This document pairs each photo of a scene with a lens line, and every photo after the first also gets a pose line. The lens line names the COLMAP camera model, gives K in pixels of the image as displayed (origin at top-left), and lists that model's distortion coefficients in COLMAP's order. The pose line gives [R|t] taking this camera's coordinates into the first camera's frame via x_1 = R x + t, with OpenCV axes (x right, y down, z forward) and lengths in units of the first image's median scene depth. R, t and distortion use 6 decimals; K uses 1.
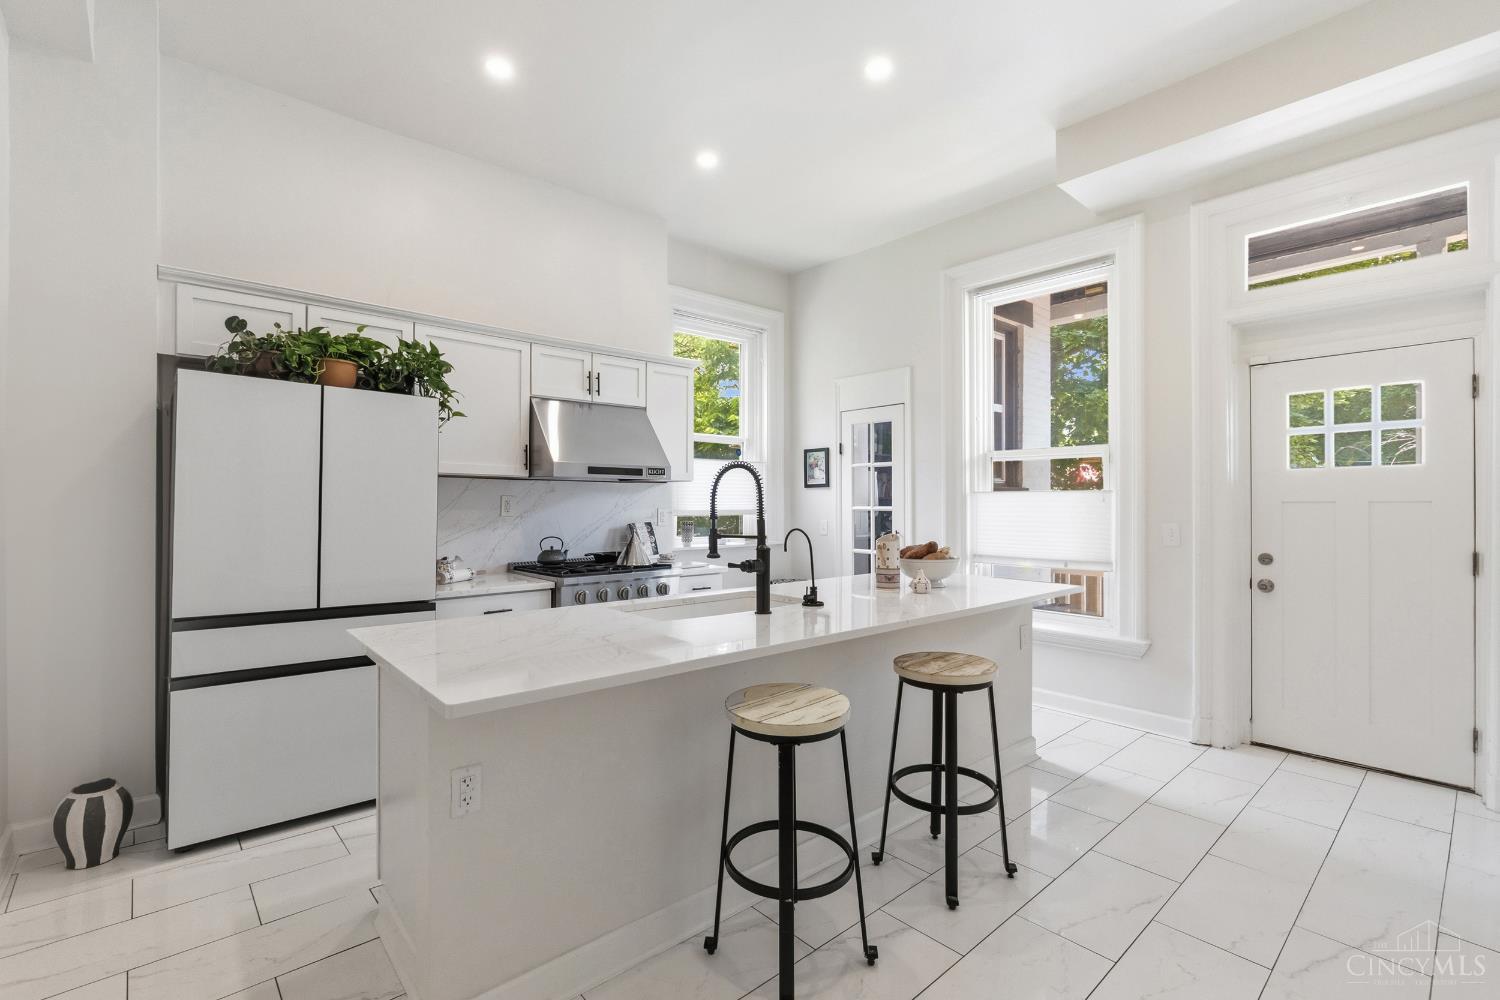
lens RADIAL K [[664.2, 0, 723.8], [0, 664.2, 500.4], [0, 0, 1]] dist [-0.000813, -0.000122]
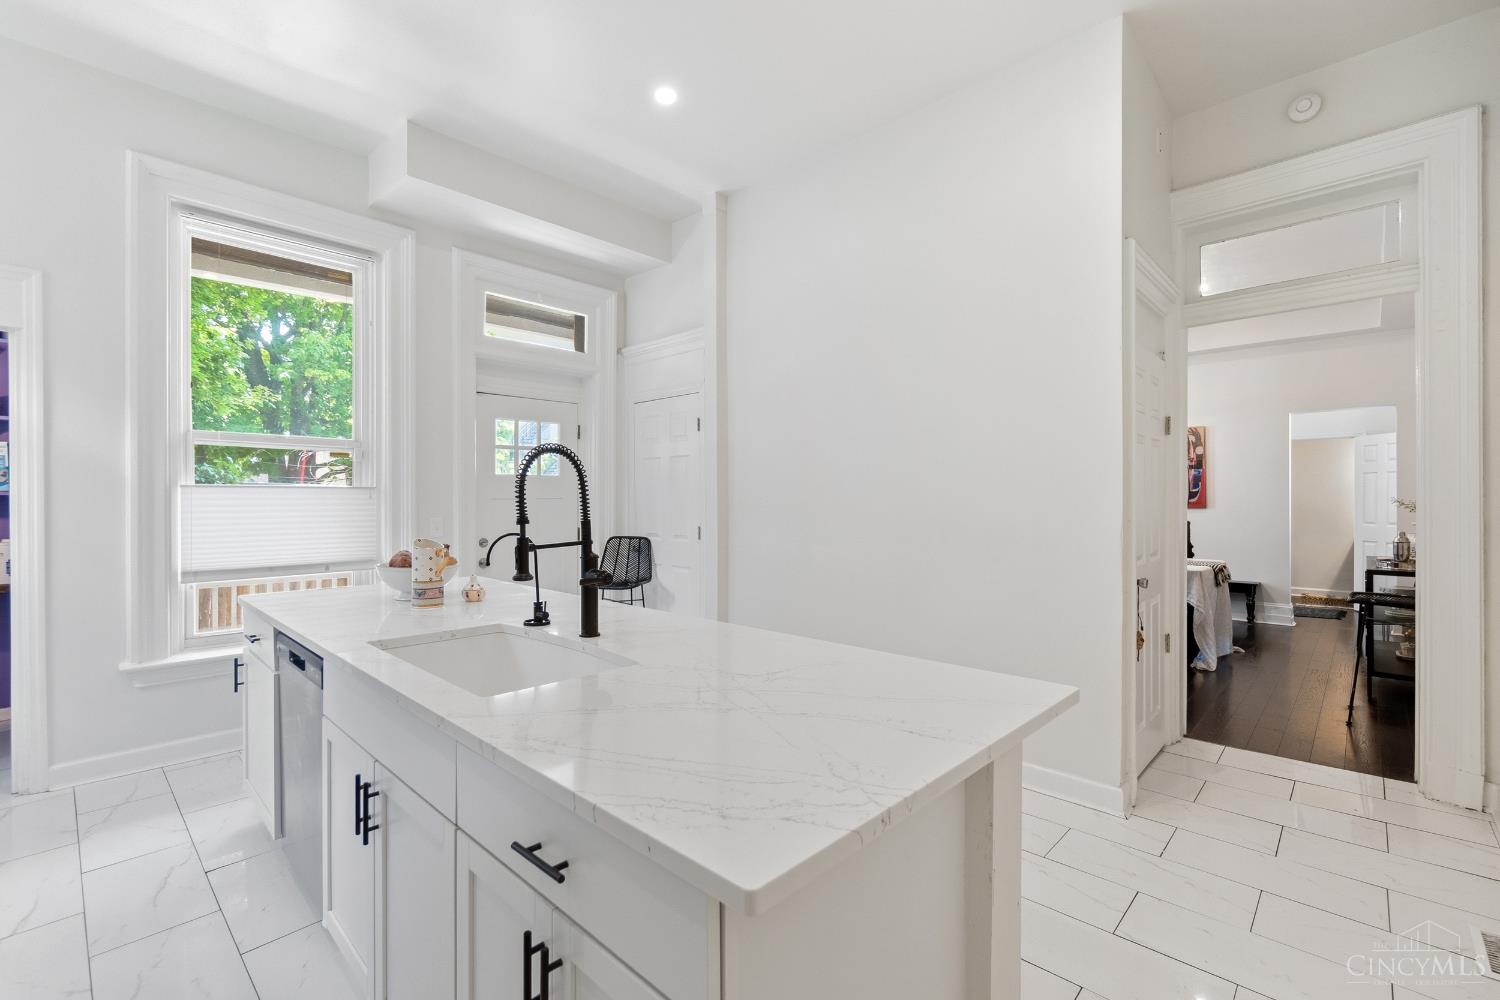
lens RADIAL K [[664.2, 0, 723.8], [0, 664.2, 500.4], [0, 0, 1]] dist [-0.000813, -0.000122]
pose [[-0.081319, -0.002673, 0.996685, -0.473224], [-0.003257, 0.999992, 0.002416, 0.001485], [-0.996683, -0.003050, -0.081327, 0.568158]]
